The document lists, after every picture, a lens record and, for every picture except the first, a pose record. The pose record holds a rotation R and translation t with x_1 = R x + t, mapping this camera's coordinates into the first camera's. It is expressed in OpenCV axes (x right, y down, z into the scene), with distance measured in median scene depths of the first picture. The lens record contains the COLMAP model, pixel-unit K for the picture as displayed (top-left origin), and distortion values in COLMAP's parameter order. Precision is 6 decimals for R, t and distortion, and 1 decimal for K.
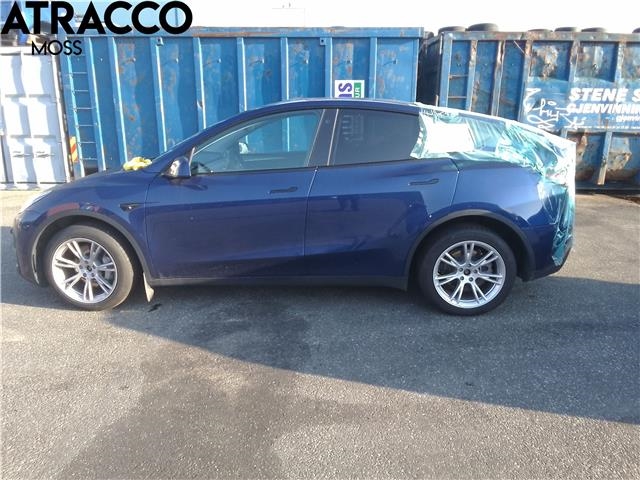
lens RADIAL K [[544.9, 0, 318.1], [0, 544.9, 238.5], [0, 0, 1]] dist [0.001694, -0.066421]
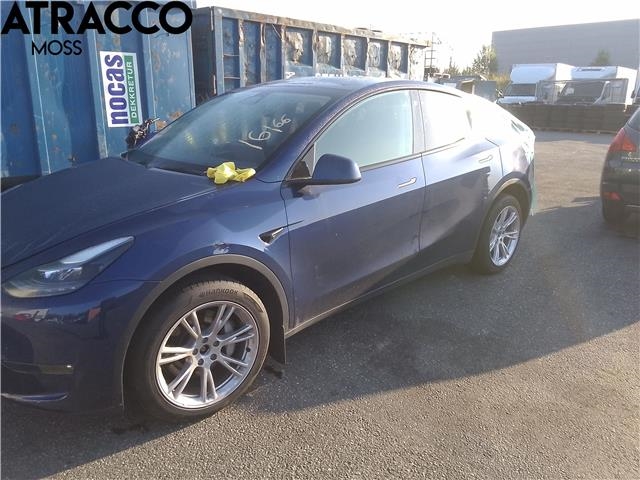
lens RADIAL K [[544.9, 0, 319.2], [0, 544.9, 241.3], [0, 0, 1]] dist [0.001694, -0.066421]
pose [[0.619200, -0.192391, 0.761300, -0.450312], [0.162028, 0.979960, 0.115865, -0.065134], [-0.768335, 0.051609, 0.637964, 0.291672]]
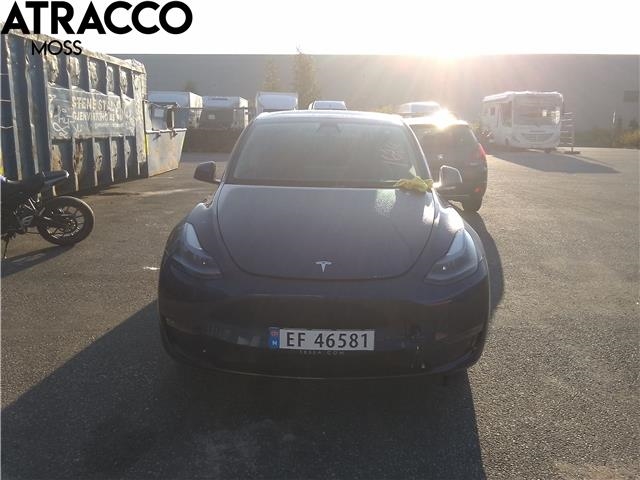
lens RADIAL K [[544.9, 0, 319.9], [0, 544.9, 240.3], [0, 0, 1]] dist [0.001694, -0.066421]
pose [[-0.087709, -0.196213, 0.976631, -0.627187], [0.234116, 0.948888, 0.211665, -0.125220], [-0.968244, 0.247210, -0.037289, 0.648910]]
